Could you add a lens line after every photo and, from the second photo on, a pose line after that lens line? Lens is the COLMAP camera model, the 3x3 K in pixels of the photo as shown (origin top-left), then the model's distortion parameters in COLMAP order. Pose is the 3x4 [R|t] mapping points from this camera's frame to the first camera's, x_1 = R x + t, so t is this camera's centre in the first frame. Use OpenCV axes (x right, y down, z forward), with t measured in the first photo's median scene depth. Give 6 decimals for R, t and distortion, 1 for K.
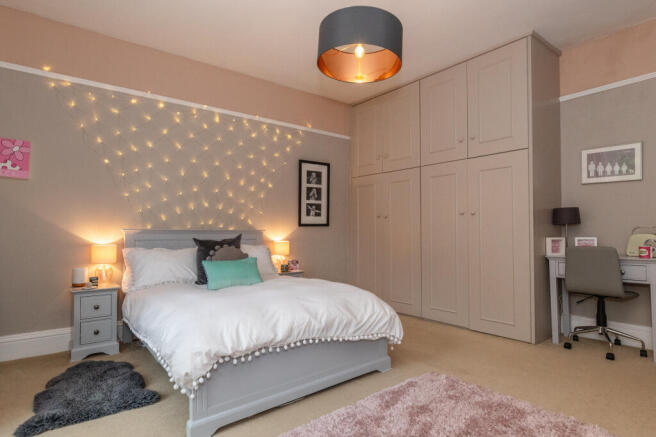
lens RADIAL K [[368.7, 0, 328.0], [0, 368.7, 218.5], [0, 0, 1]] dist [-0.000050, -0.000107]
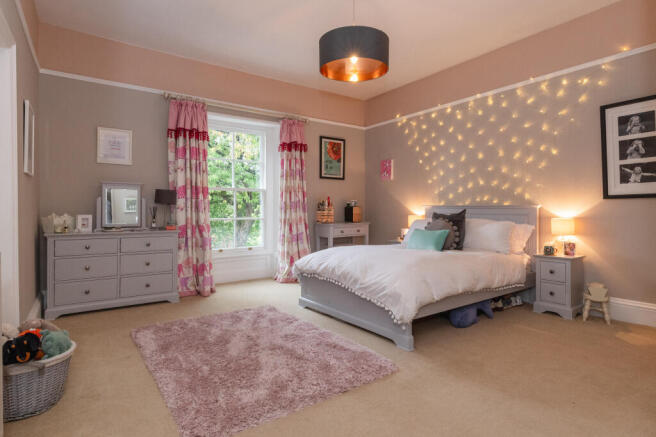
lens RADIAL K [[347.5, 0, 332.6], [0, 347.5, 207.7], [0, 0, 1]] dist [0.000678, 0.000025]
pose [[-0.053577, 0.001897, -0.998562, 0.723840], [0.041739, 0.999129, -0.000341, 0.019205], [0.997691, -0.041697, -0.053610, 0.579152]]
